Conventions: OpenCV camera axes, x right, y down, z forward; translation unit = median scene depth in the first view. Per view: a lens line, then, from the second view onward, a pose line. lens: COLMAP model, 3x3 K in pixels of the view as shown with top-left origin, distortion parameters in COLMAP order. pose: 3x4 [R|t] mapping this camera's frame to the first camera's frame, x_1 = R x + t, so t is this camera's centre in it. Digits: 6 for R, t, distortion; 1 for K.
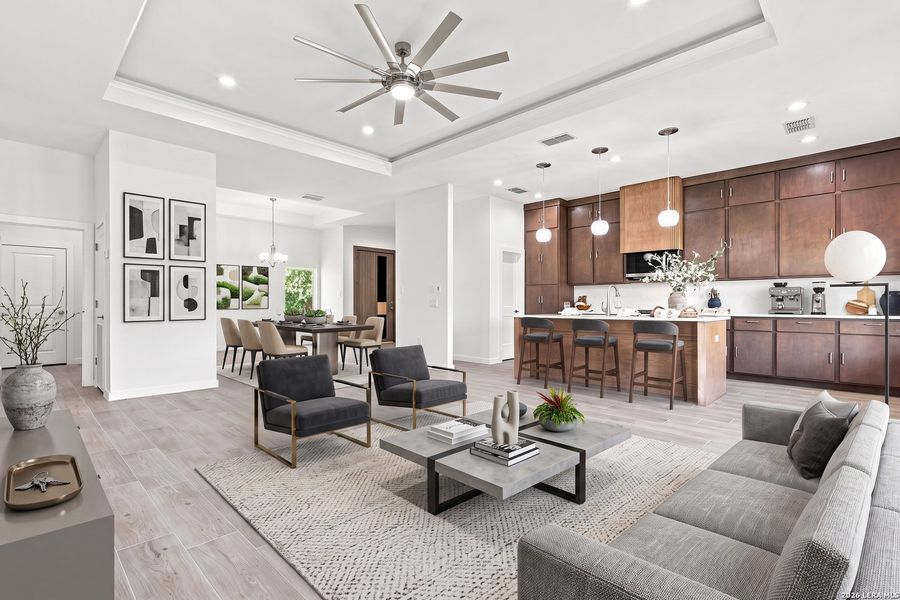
lens RADIAL K [[429.9, 0, 446.3], [0, 429.9, 302.2], [0, 0, 1]] dist [0.000579, 0.000154]
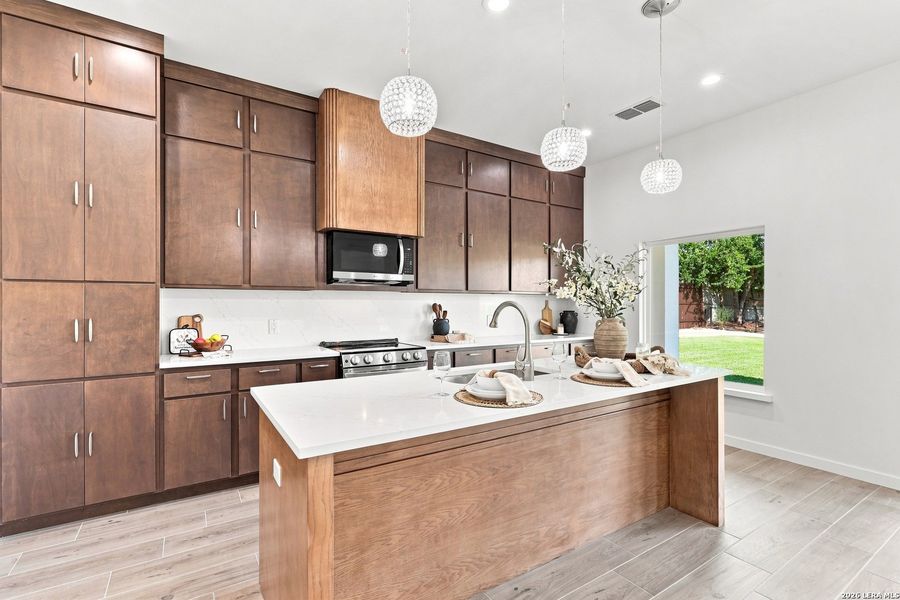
lens RADIAL K [[414.9, 0, 448.5], [0, 414.9, 301.7], [0, 0, 1]] dist [0.000318, 0.000089]
pose [[0.223685, 0.006403, 0.974640, -0.011239], [-0.003372, 0.999978, -0.005796, -0.028367], [-0.974656, -0.001990, 0.223702, 0.755464]]
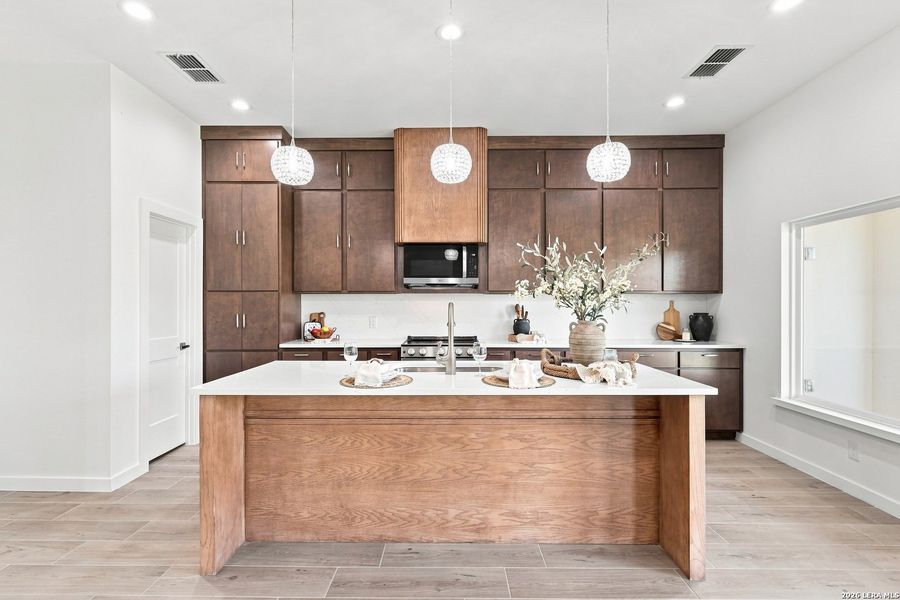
lens RADIAL K [[418.8, 0, 449.1], [0, 418.8, 304.1], [0, 0, 1]] dist [-0.000496, -0.000019]
pose [[0.717747, 0.001631, 0.696302, 0.060004], [-0.002816, 0.999996, 0.000560, -0.029469], [-0.696298, -0.002363, 0.717749, 0.533179]]
